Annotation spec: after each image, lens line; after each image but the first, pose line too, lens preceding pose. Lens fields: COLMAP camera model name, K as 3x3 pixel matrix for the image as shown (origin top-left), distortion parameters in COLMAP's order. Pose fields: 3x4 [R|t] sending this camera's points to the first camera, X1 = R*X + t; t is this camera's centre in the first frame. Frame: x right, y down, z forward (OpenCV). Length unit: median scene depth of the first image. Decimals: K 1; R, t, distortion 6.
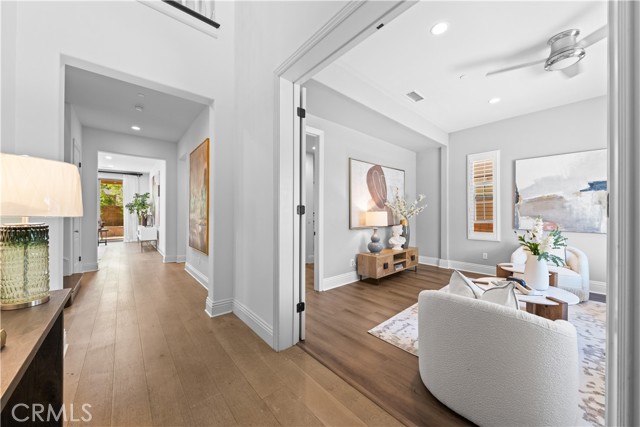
lens RADIAL K [[229.3, 0, 316.2], [0, 229.3, 212.4], [0, 0, 1]] dist [-0.006025, -0.000205]
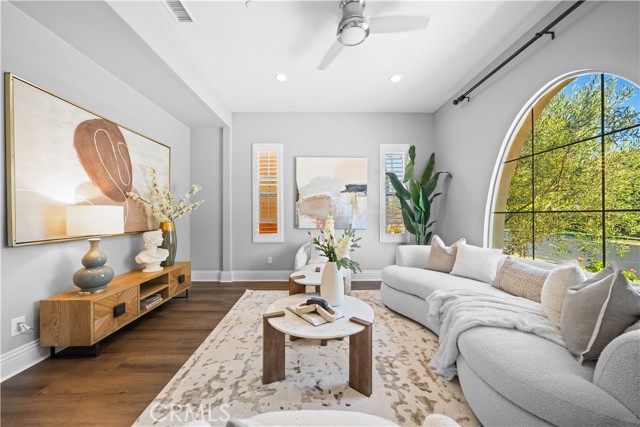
lens RADIAL K [[229.3, 0, 317.0], [0, 229.3, 216.2], [0, 0, 1]] dist [-0.006025, -0.000205]
pose [[0.644684, -0.004374, 0.764436, 0.188034], [-0.000151, 0.999983, 0.005850, 0.015296], [-0.764449, -0.003886, 0.644673, 0.304571]]
